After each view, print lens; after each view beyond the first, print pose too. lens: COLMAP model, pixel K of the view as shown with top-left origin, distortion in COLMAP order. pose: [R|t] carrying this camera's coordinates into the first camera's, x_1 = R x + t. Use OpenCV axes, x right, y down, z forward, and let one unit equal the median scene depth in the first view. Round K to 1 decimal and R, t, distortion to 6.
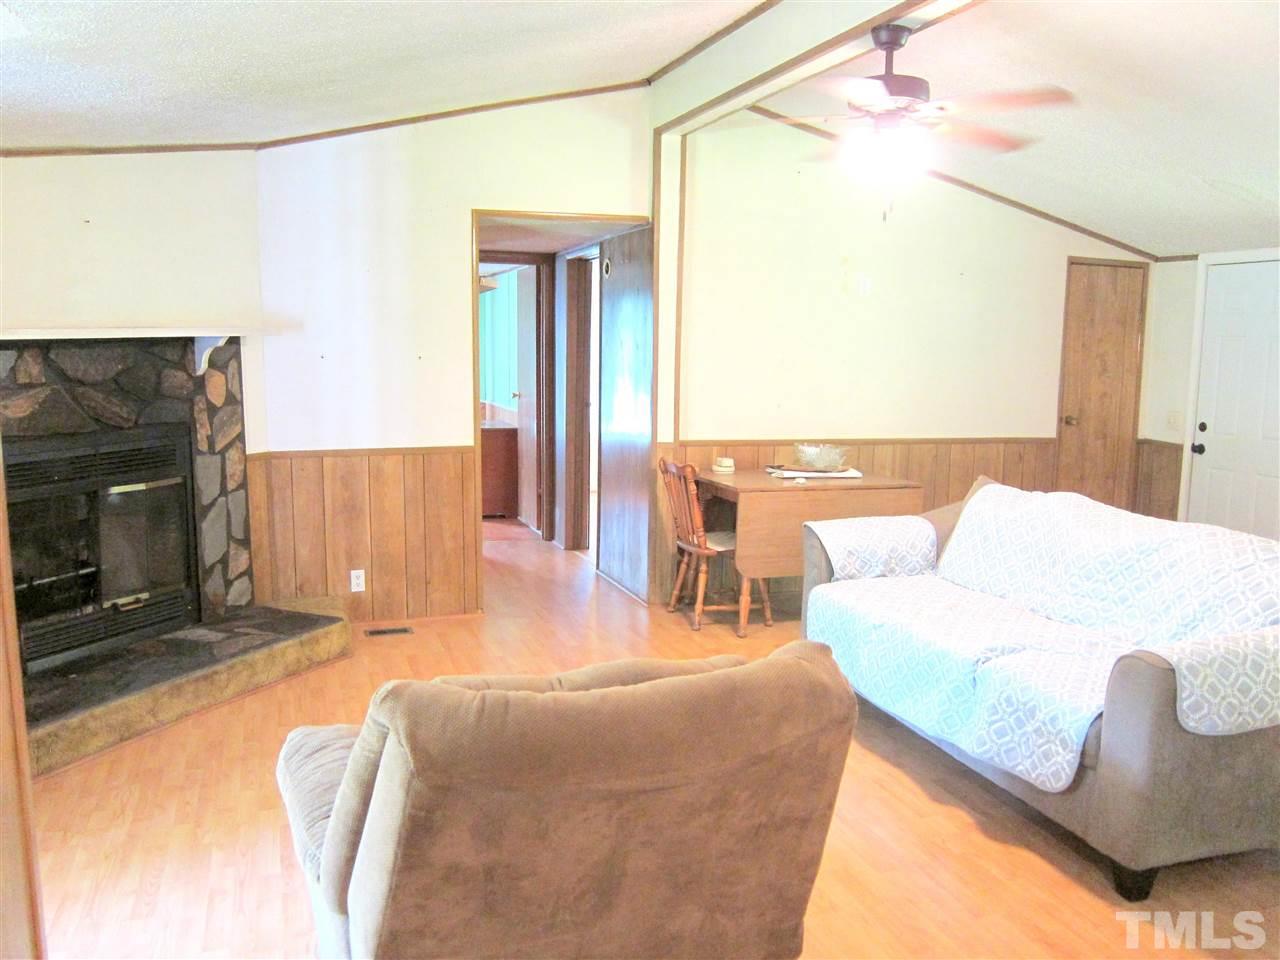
lens RADIAL K [[1066.0, 0, 635.7], [0, 1066.0, 482.5], [0, 0, 1]] dist [-0.068441, 0.039733]
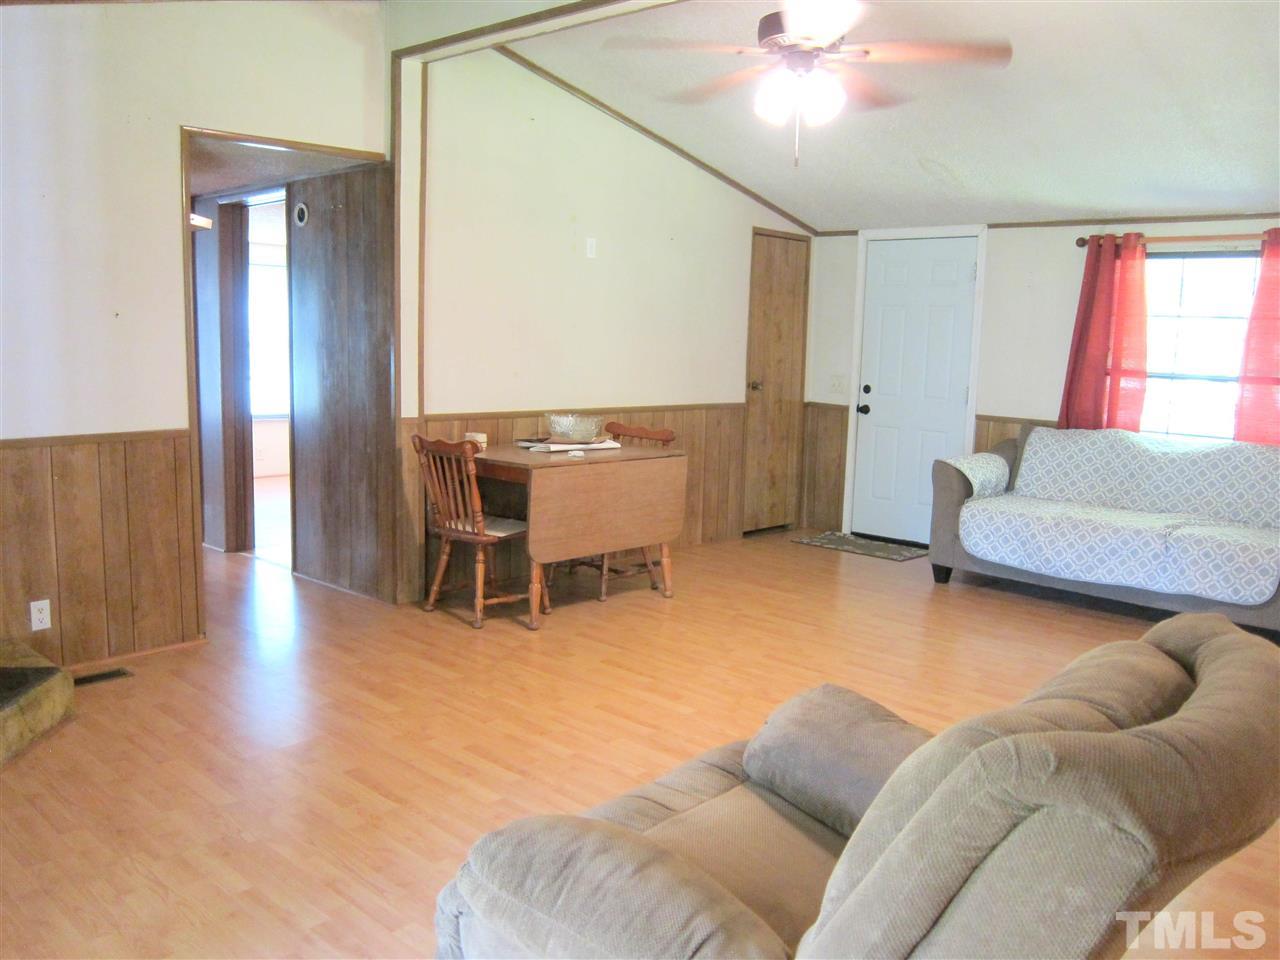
lens RADIAL K [[1066.0, 0, 641.1], [0, 1066.0, 483.8], [0, 0, 1]] dist [-0.068441, 0.039733]
pose [[0.884734, -0.058358, 0.462429, -0.213289], [0.048735, 0.998275, 0.032739, -0.002854], [-0.463542, -0.006429, 0.886052, 0.148269]]
